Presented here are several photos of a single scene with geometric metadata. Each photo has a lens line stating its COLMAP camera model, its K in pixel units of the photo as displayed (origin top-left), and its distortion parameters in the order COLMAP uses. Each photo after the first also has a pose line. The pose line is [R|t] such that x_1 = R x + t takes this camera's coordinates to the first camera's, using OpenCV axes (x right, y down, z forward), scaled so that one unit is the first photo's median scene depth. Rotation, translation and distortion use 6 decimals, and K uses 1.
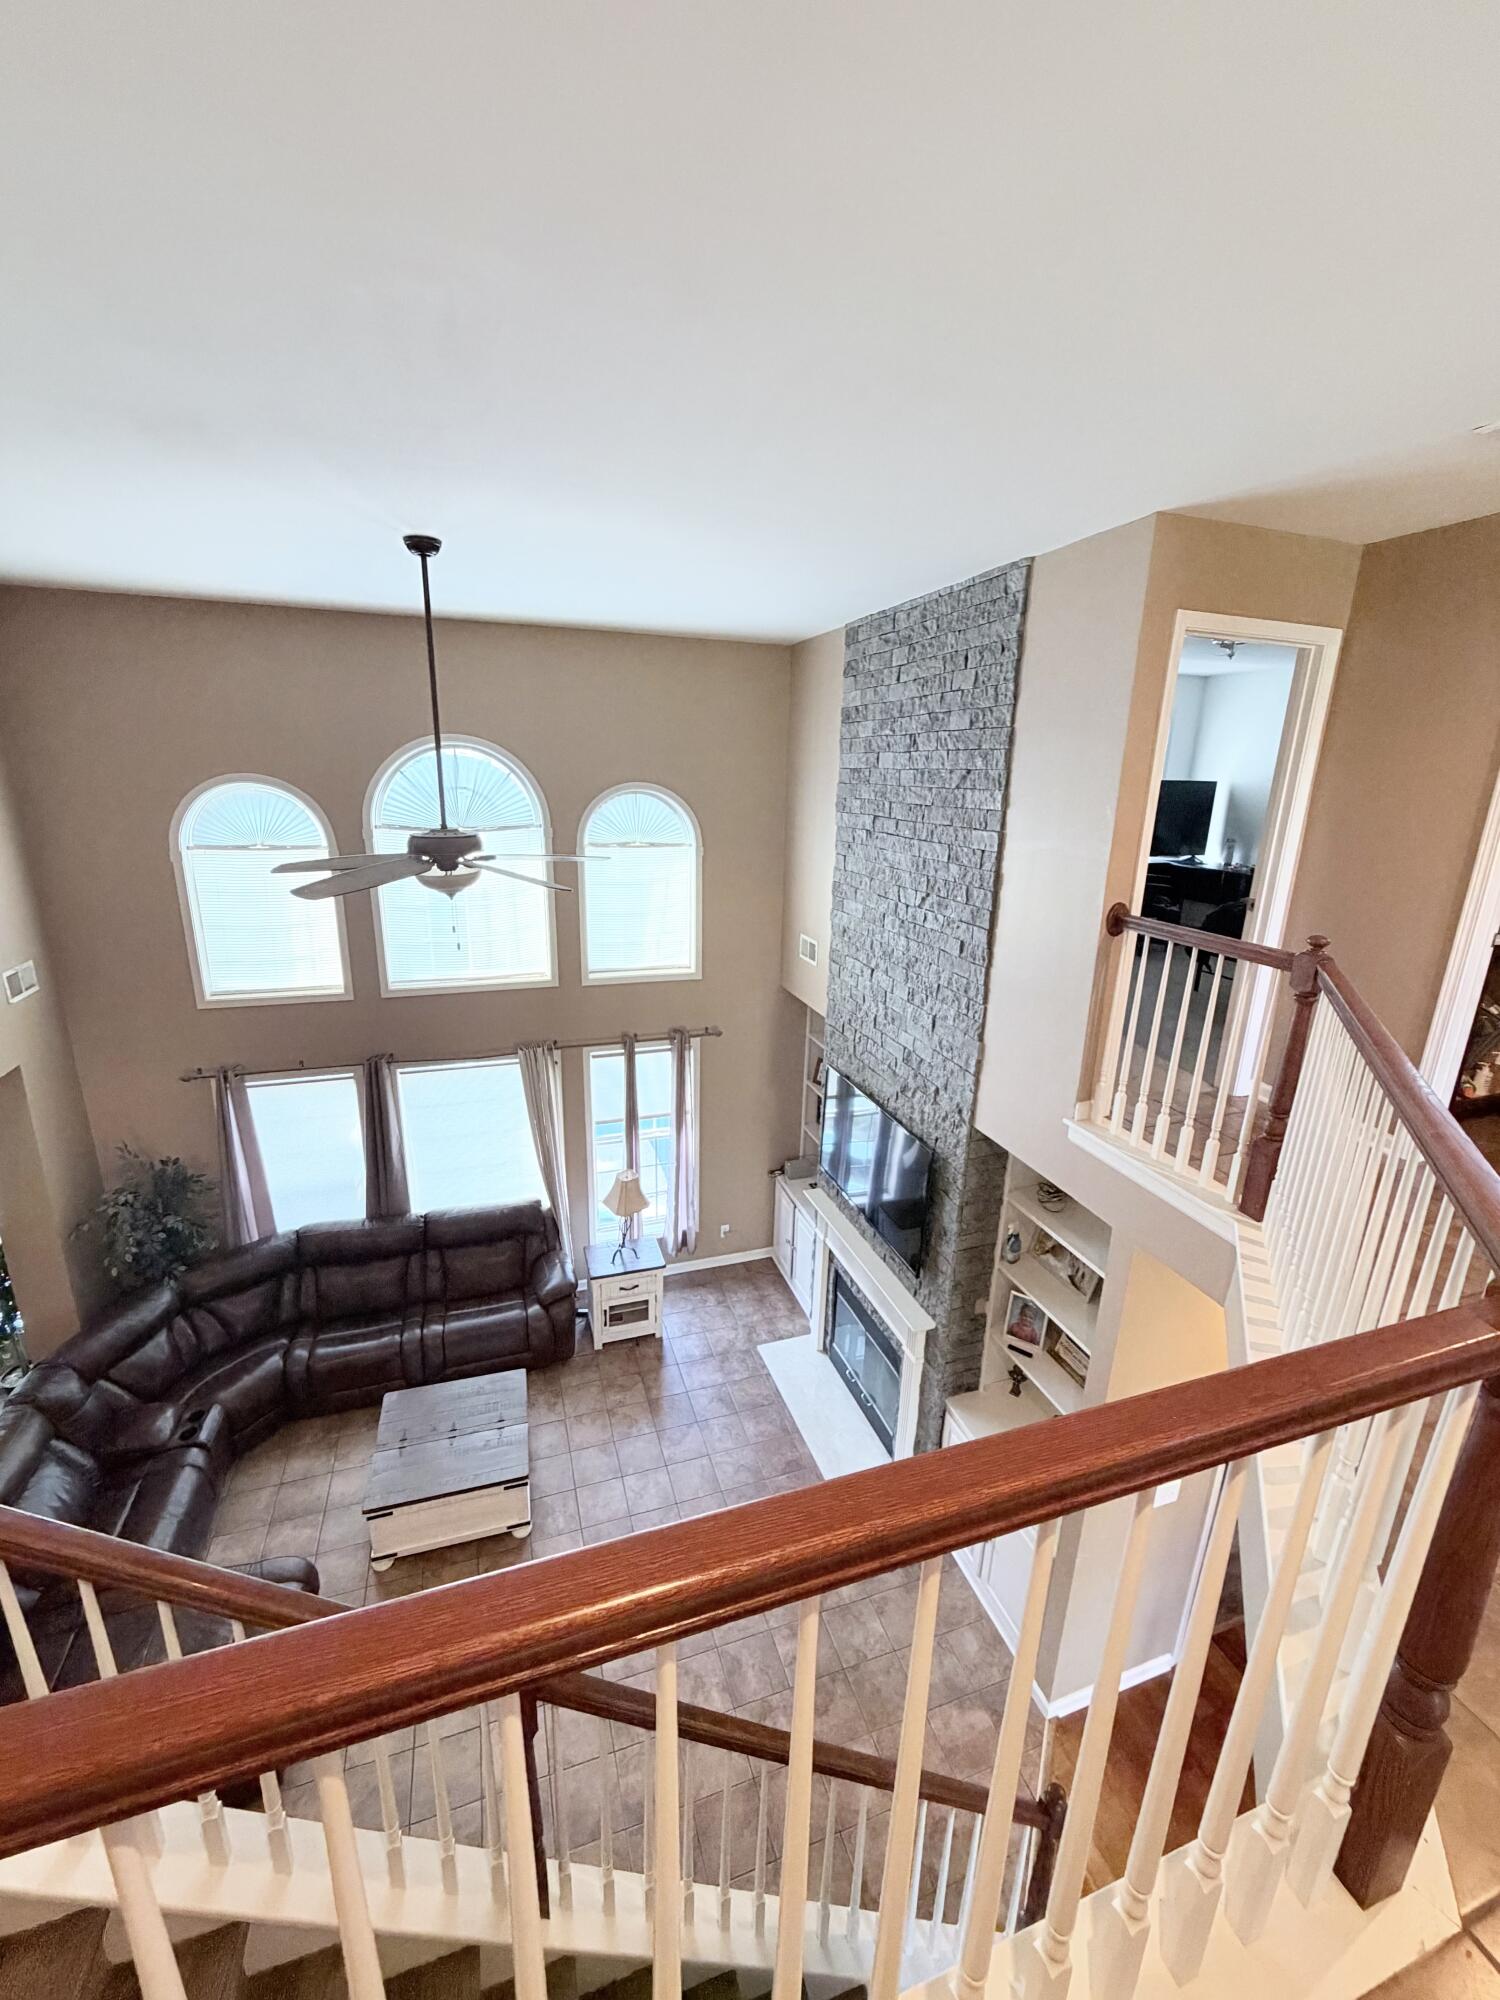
lens RADIAL K [[796.1, 0, 745.7], [0, 796.1, 992.8], [0, 0, 1]] dist [-0.001290, 0.000685]
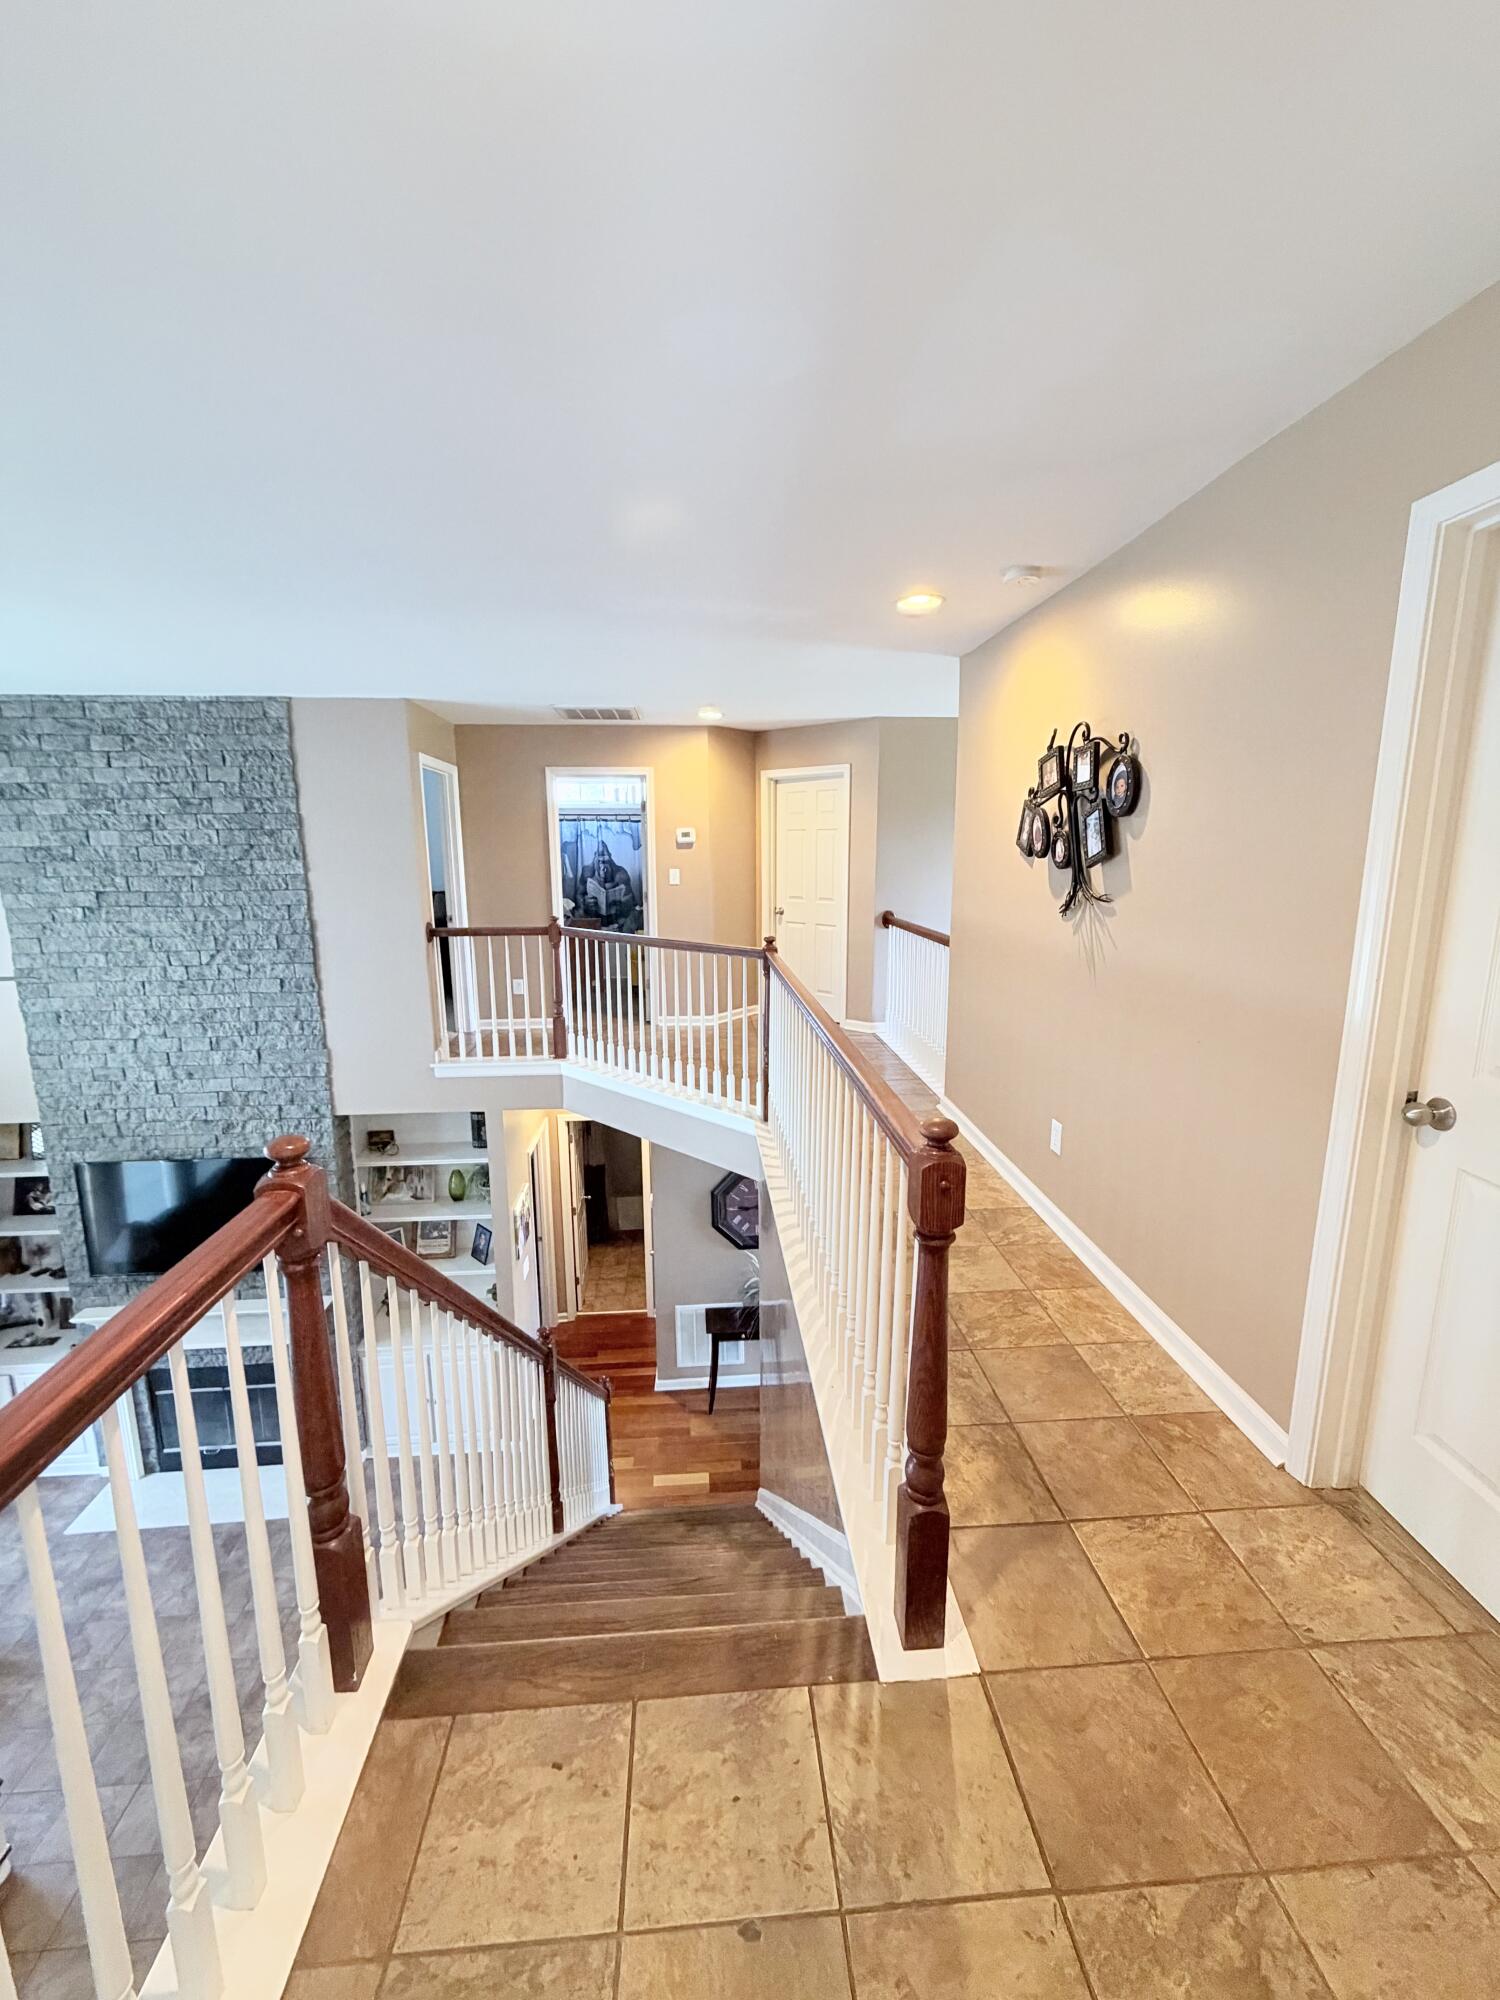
lens RADIAL K [[796.1, 0, 746.6], [0, 796.1, 992.9], [0, 0, 1]] dist [-0.001290, 0.000685]
pose [[0.248203, -0.195705, 0.948733, -0.676725], [0.274098, 0.953545, 0.124989, 0.000357], [-0.929121, 0.229023, 0.290315, -0.035617]]
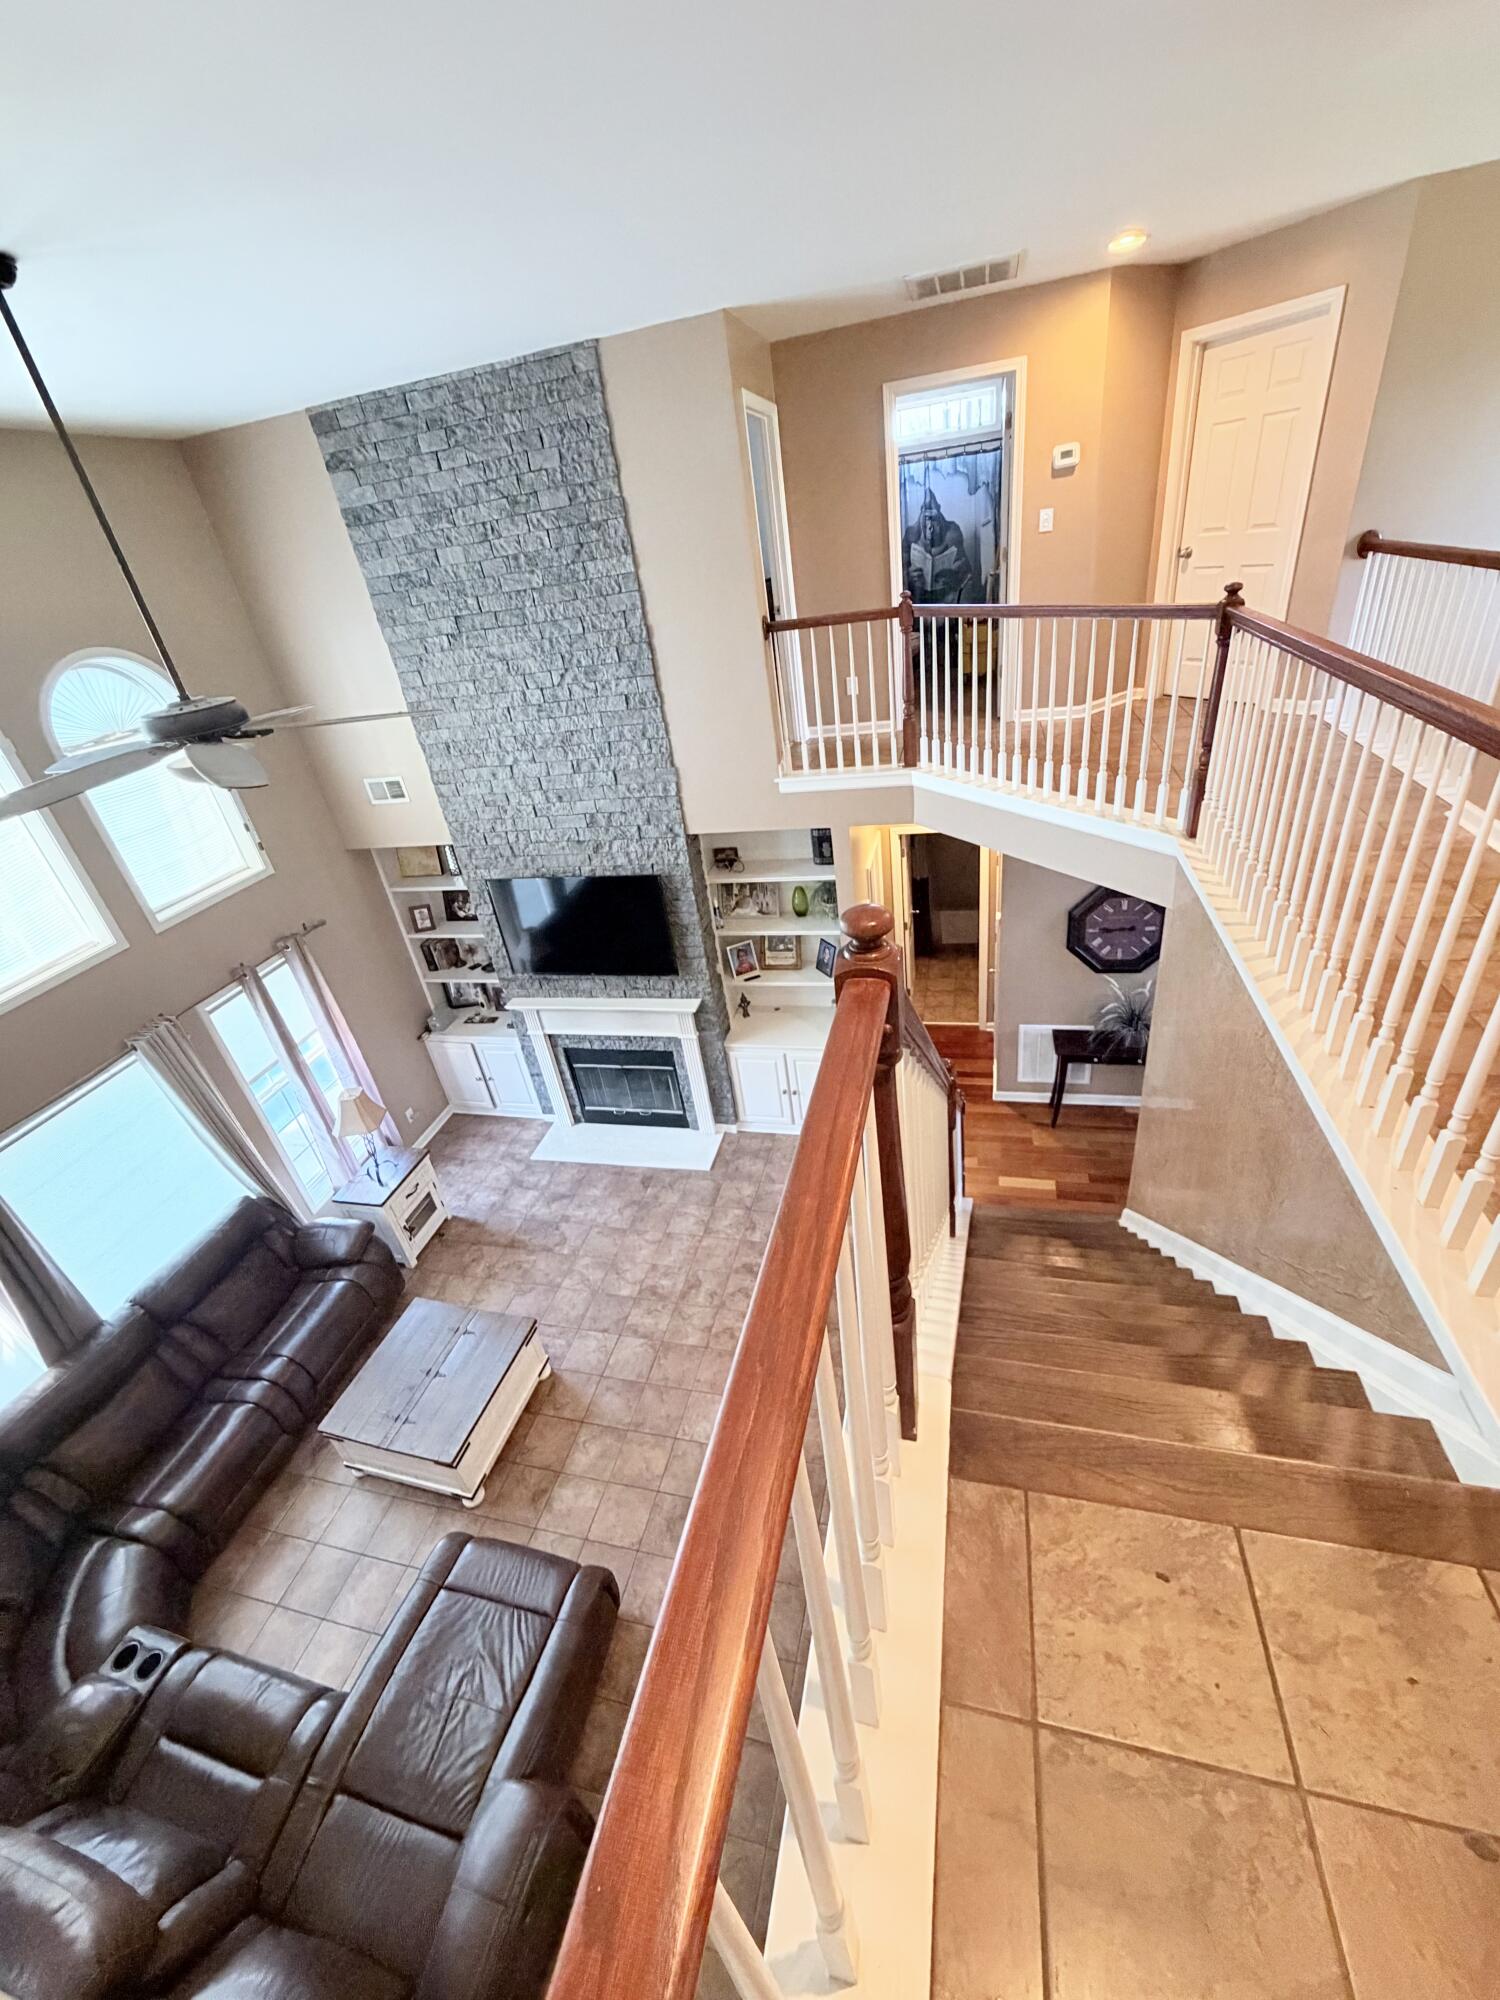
lens RADIAL K [[796.1, 0, 747.6], [0, 796.1, 995.8], [0, 0, 1]] dist [-0.001290, 0.000685]
pose [[0.533697, -0.502647, 0.680084, -0.634583], [0.366235, 0.862241, 0.349876, -0.023624], [-0.762260, 0.062343, 0.644262, 0.089808]]
